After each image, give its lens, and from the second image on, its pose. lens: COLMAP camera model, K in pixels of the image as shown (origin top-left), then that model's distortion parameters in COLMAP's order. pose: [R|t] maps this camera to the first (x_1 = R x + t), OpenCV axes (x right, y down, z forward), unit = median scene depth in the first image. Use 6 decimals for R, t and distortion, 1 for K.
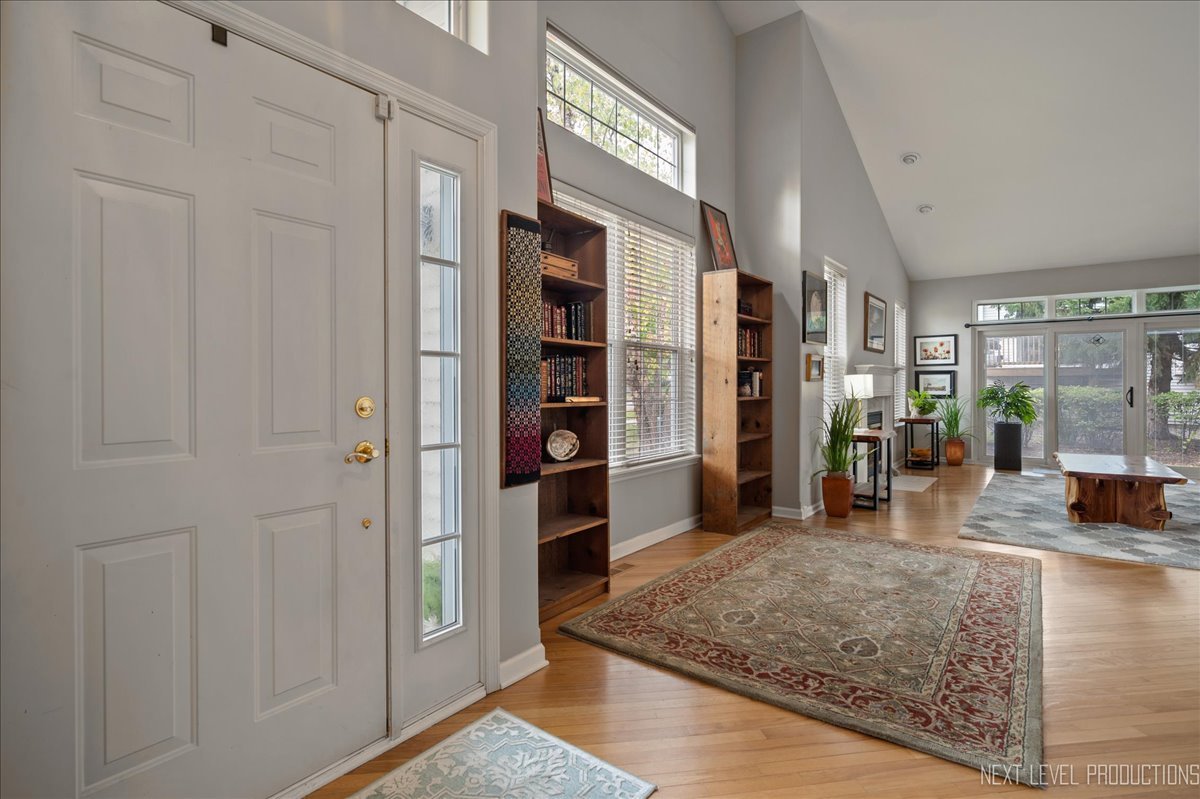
lens RADIAL K [[586.2, 0, 597.1], [0, 586.2, 386.9], [0, 0, 1]] dist [-0.009926, 0.003986]
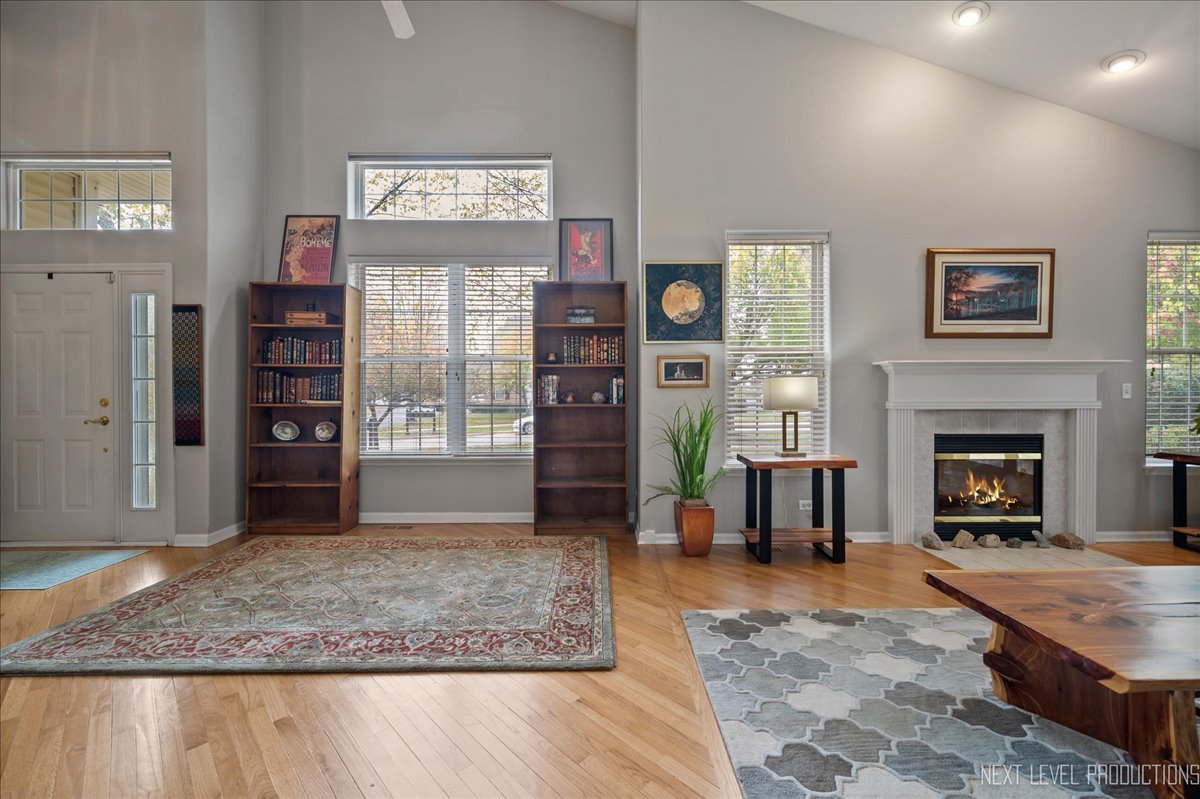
lens RADIAL K [[477.8, 0, 601.9], [0, 477.8, 391.9], [0, 0, 1]] dist [-0.001212, 0.000717]
pose [[0.611529, -0.000969, -0.791222, 1.079348], [0.000442, 1.000000, -0.000884, -0.002890], [0.791222, 0.000191, 0.611529, 0.624287]]
